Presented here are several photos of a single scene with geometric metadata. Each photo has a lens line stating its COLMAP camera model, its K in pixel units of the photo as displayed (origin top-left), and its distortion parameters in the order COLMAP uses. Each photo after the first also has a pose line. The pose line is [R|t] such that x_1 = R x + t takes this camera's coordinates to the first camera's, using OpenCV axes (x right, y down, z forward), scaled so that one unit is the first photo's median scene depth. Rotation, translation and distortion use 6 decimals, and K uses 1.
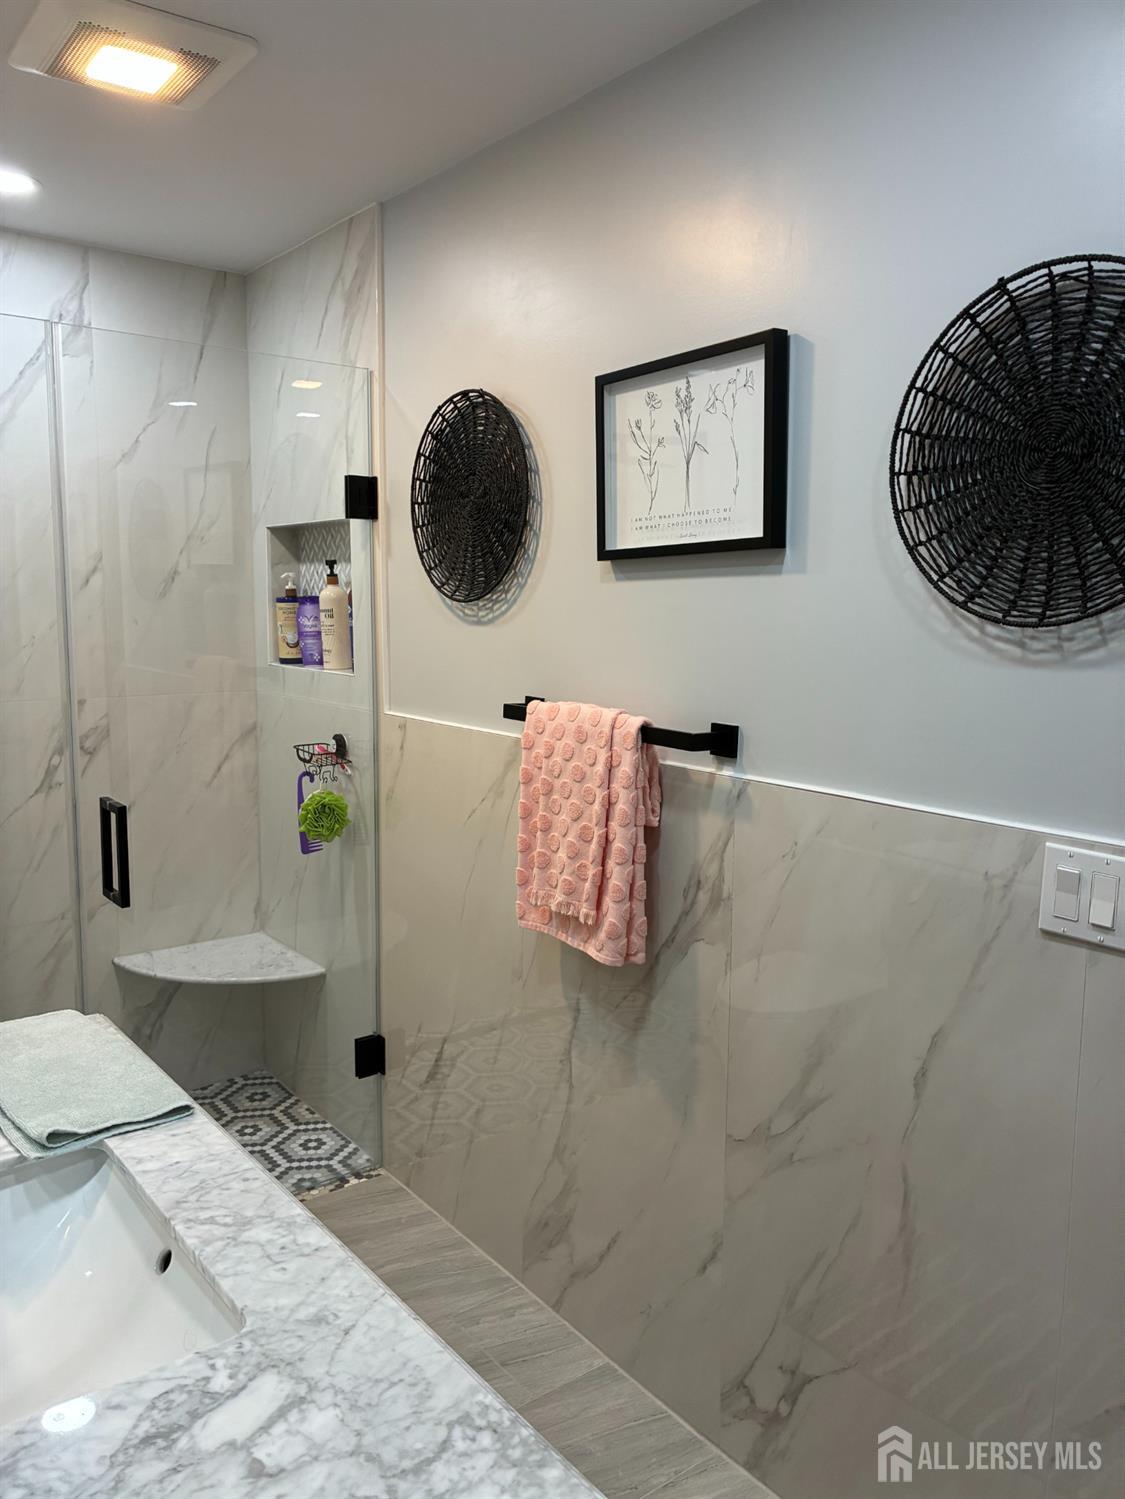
lens RADIAL K [[1125.8, 0, 562.5], [0, 1125.8, 749.5], [0, 0, 1]] dist [-0.003660, -0.006870]
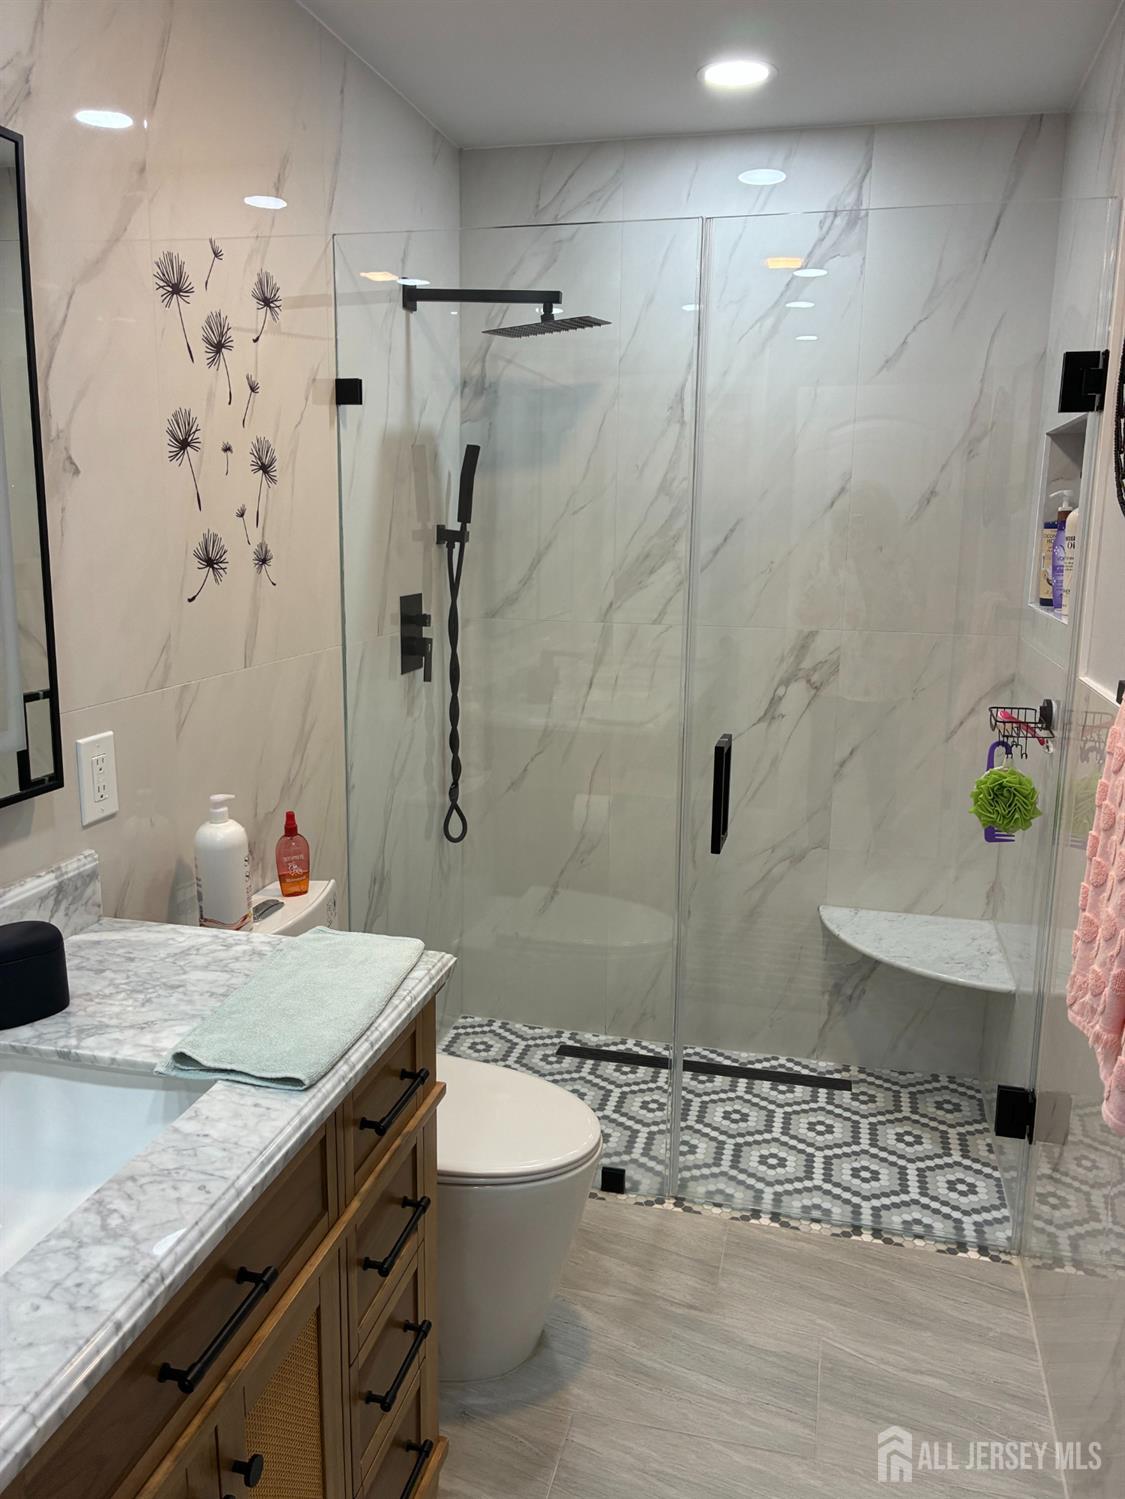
lens RADIAL K [[1119.6, 0, 563.2], [0, 1119.6, 742.3], [0, 0, 1]] dist [0.029343, -0.035982]
pose [[0.623838, 0.151108, -0.766807, 0.180884], [-0.111282, 0.988309, 0.104224, -0.026591], [0.773591, 0.020313, 0.633360, 0.241589]]
